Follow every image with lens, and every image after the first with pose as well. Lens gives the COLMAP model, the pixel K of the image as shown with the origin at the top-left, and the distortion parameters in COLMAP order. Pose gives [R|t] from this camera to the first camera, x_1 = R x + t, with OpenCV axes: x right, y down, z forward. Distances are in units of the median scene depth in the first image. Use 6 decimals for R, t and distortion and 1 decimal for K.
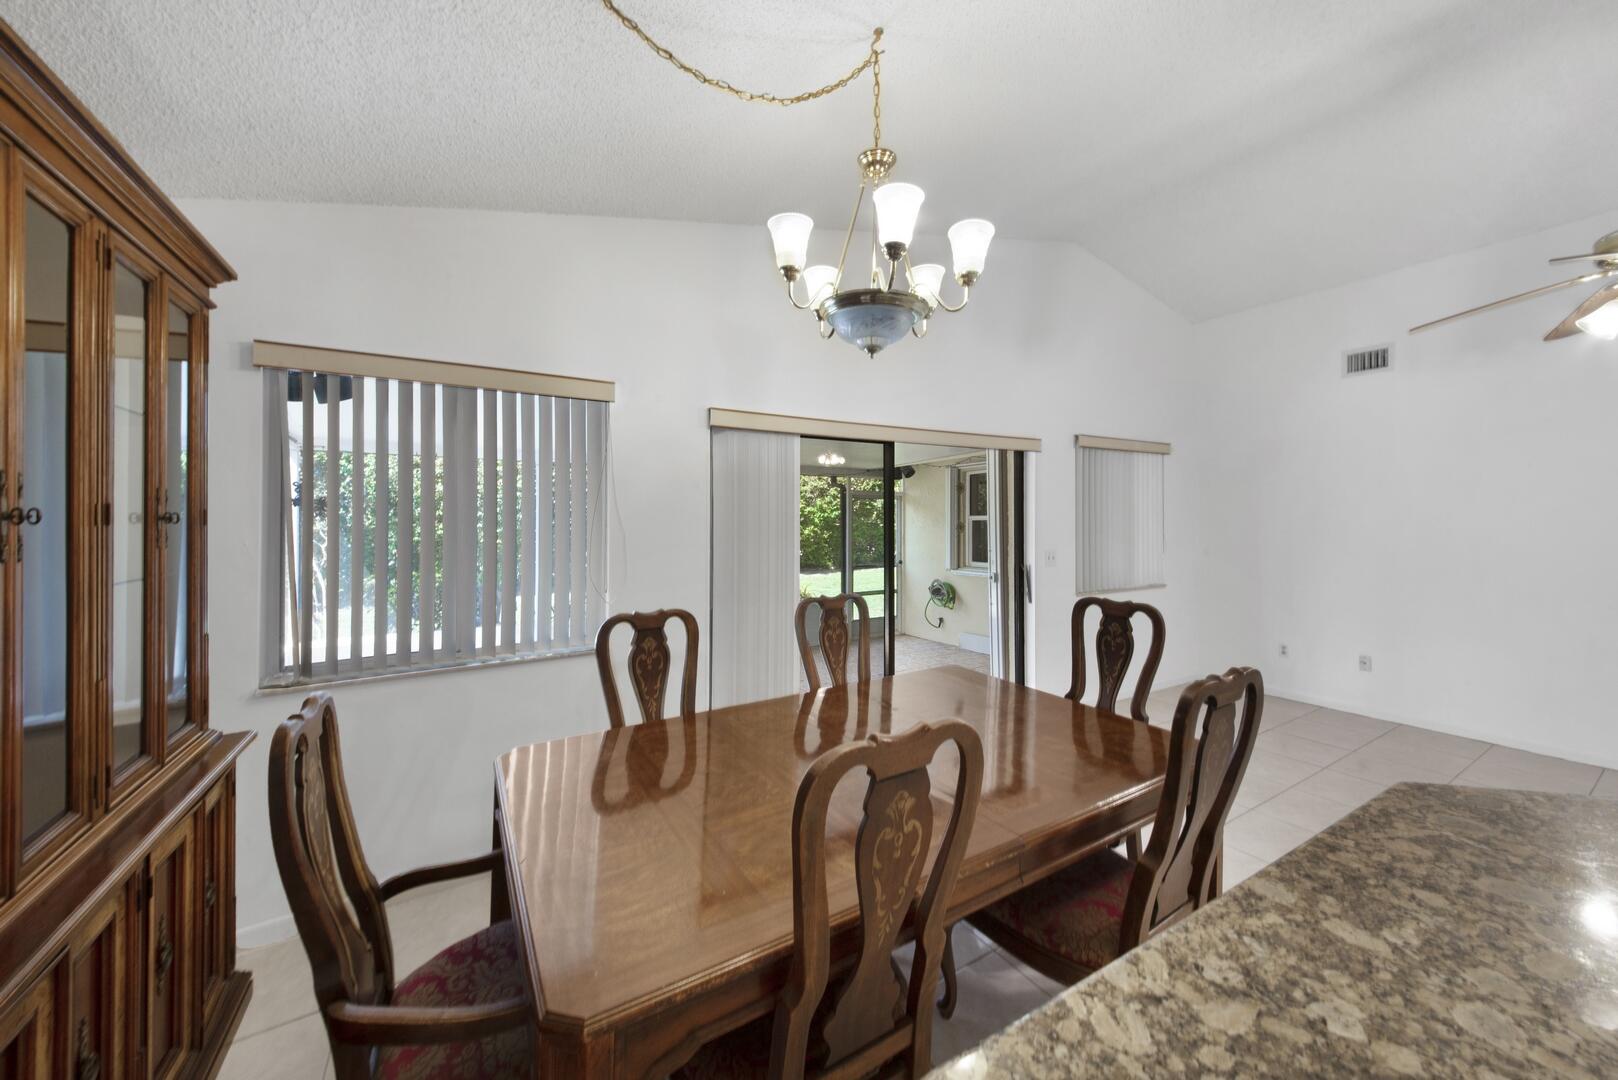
lens RADIAL K [[588.9, 0, 810.3], [0, 588.9, 514.3], [0, 0, 1]] dist [-0.000142, -0.000038]
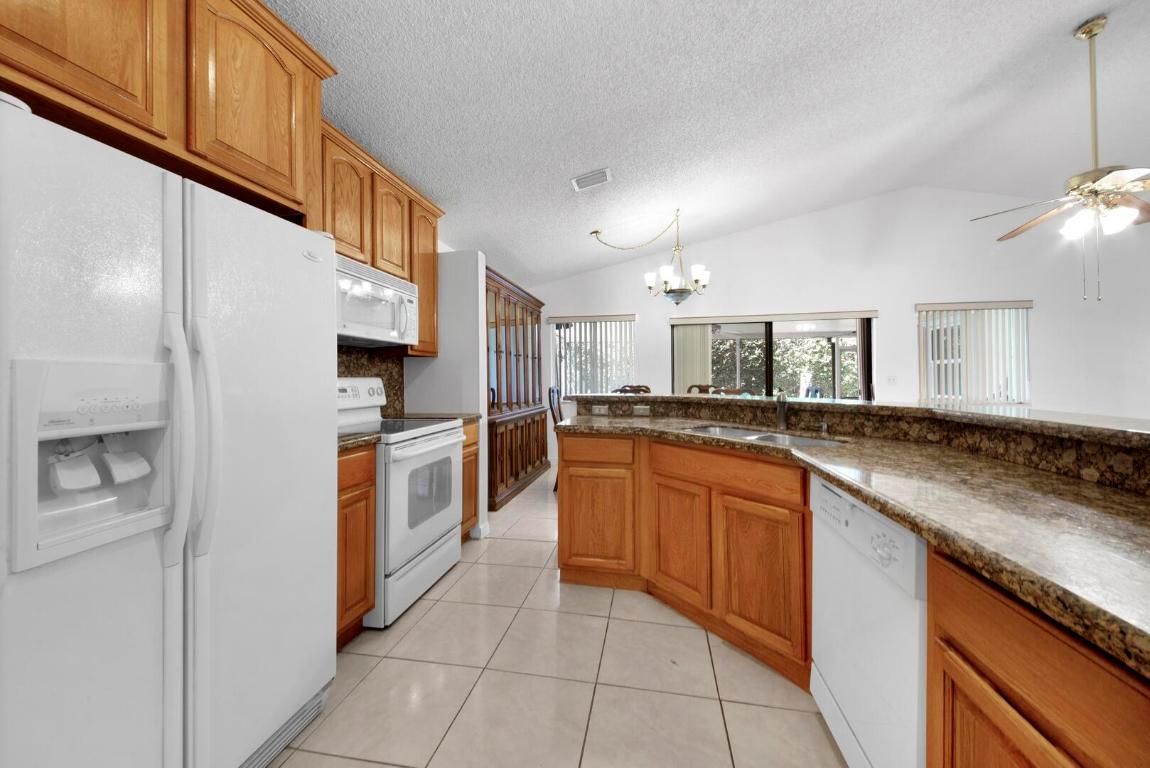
lens RADIAL K [[426.9, 0, 580.0], [0, 426.9, 375.8], [0, 0, 1]] dist [0.000314, -0.000132]
pose [[0.754575, -0.009518, -0.656145, 1.022209], [0.010561, 0.999941, -0.002359, 0.106016], [0.656129, -0.005150, 0.754631, -0.965919]]
